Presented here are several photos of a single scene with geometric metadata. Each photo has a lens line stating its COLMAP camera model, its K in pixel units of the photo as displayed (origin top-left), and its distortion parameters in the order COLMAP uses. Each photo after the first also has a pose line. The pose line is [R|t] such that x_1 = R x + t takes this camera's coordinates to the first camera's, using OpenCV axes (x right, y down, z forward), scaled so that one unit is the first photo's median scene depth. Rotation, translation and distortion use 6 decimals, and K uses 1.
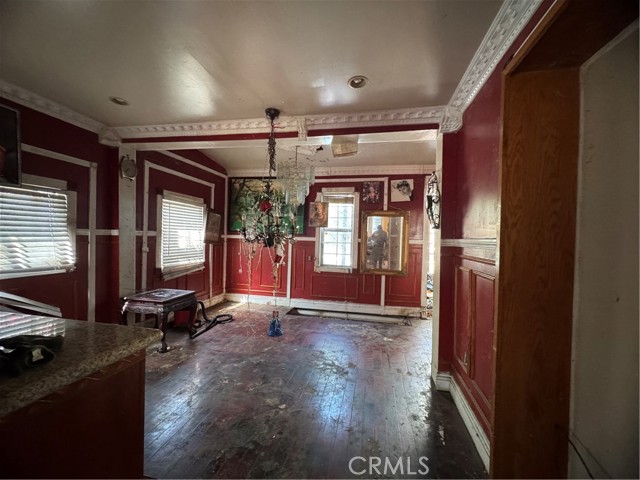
lens RADIAL K [[255.7, 0, 320.7], [0, 255.7, 240.6], [0, 0, 1]] dist [-0.000238, 0.000323]
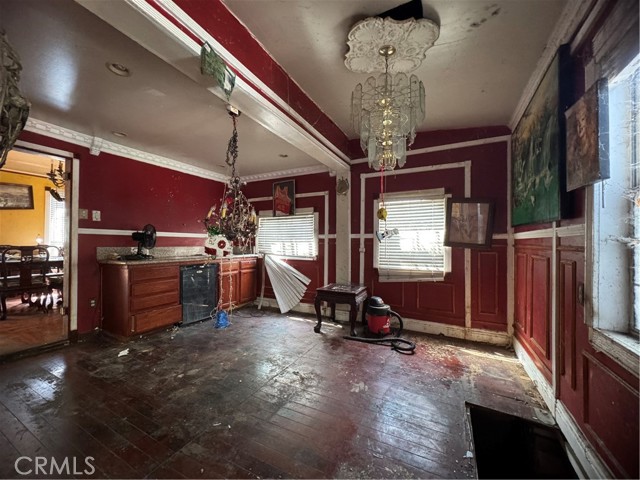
lens RADIAL K [[255.7, 0, 318.6], [0, 255.7, 240.3], [0, 0, 1]] dist [-0.000238, 0.000323]
pose [[-0.271488, -0.034374, -0.961828, 0.483315], [-0.022825, 0.999311, -0.029271, 0.029539], [0.962171, 0.014007, -0.272086, 1.124721]]
